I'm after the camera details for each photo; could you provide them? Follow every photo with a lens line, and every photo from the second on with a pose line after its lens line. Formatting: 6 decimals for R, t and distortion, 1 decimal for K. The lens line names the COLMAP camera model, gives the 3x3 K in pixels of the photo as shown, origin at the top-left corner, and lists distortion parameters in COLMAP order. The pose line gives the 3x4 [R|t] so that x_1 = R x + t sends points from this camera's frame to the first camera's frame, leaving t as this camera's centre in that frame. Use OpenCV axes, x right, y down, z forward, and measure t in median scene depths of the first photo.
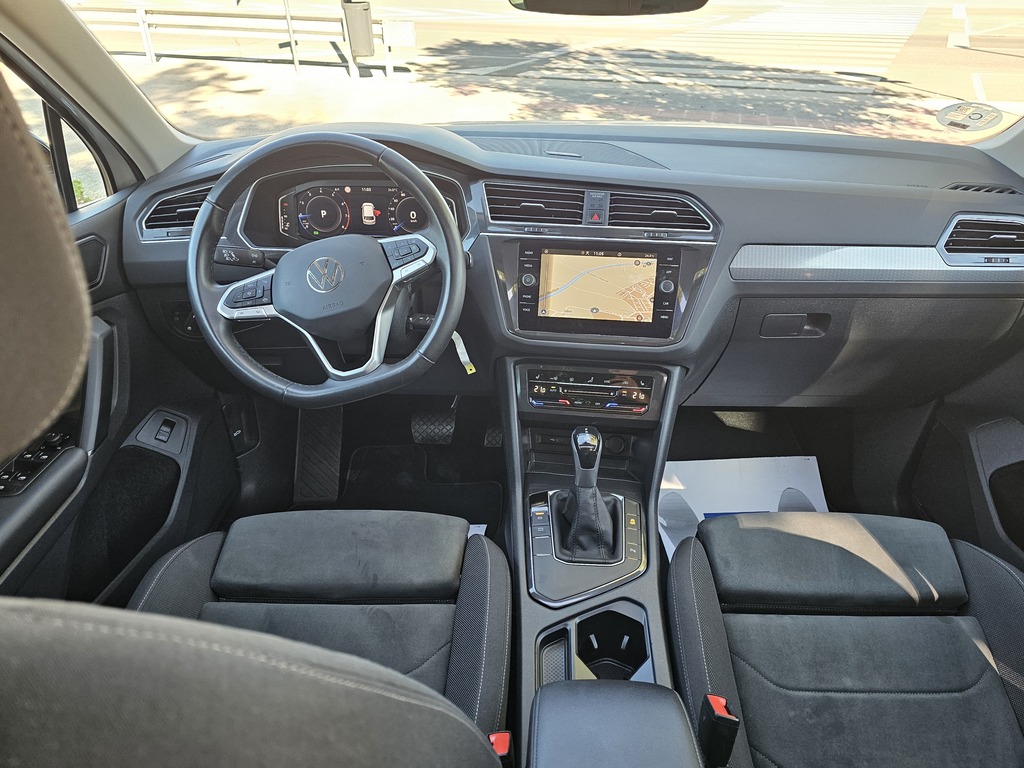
lens RADIAL K [[674.4, 0, 513.7], [0, 674.4, 387.6], [0, 0, 1]] dist [0.028358, -0.011492]
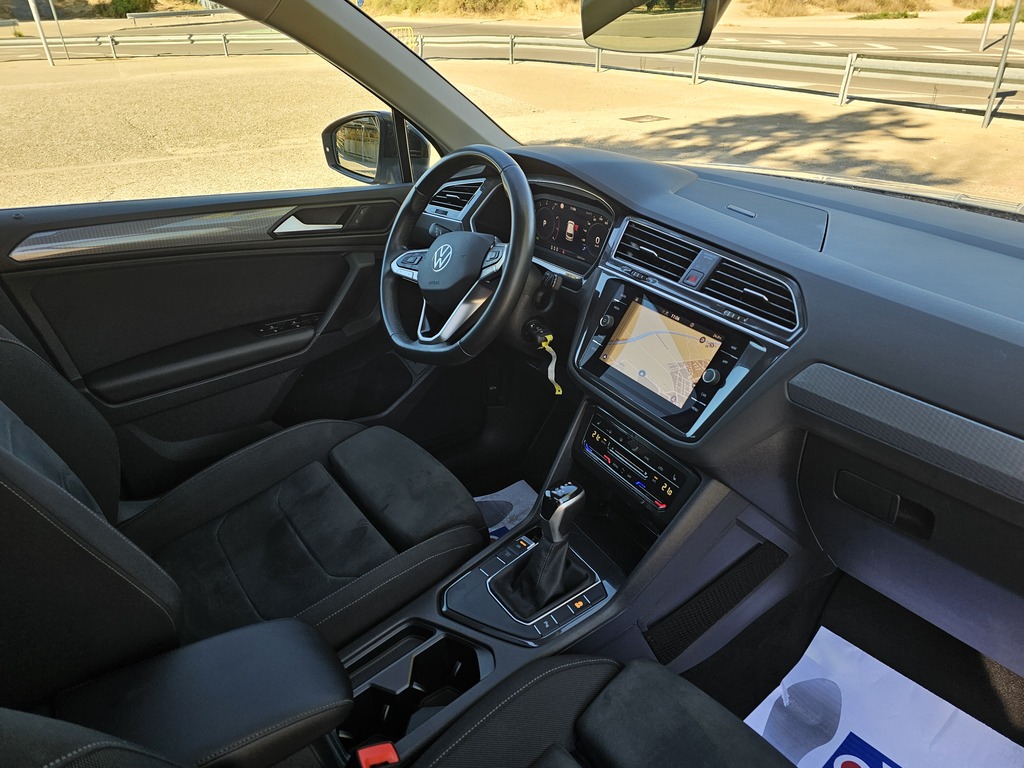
lens RADIAL K [[674.4, 0, 507.6], [0, 674.4, 384.9], [0, 0, 1]] dist [0.028358, -0.011492]
pose [[0.613239, 0.363721, -0.701174, 0.639333], [-0.401584, 0.907957, 0.119766, -0.134654], [0.680198, 0.208135, 0.702859, 0.243741]]
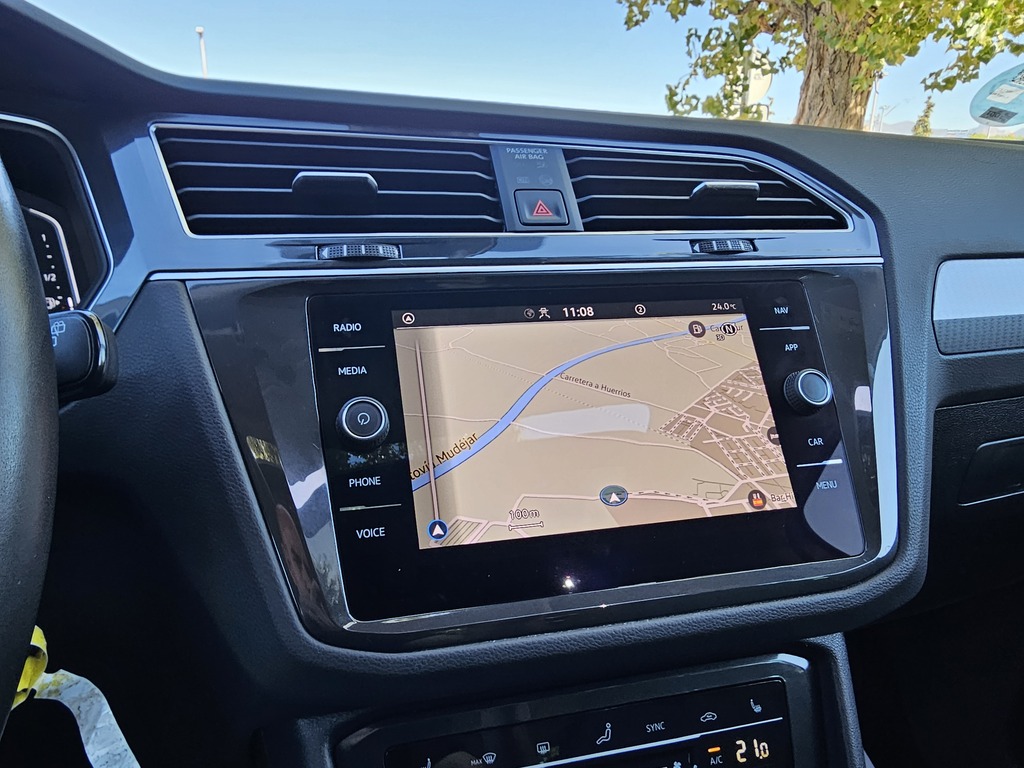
lens RADIAL K [[721.9, 0, 483.2], [0, 721.9, 388.7], [0, 0, 1]] dist [-0.007685, -0.002062]
pose [[0.933381, -0.093448, 0.346506, -0.031148], [0.183360, 0.954150, -0.236594, -0.094605], [-0.308510, 0.284367, 0.907721, 0.719298]]
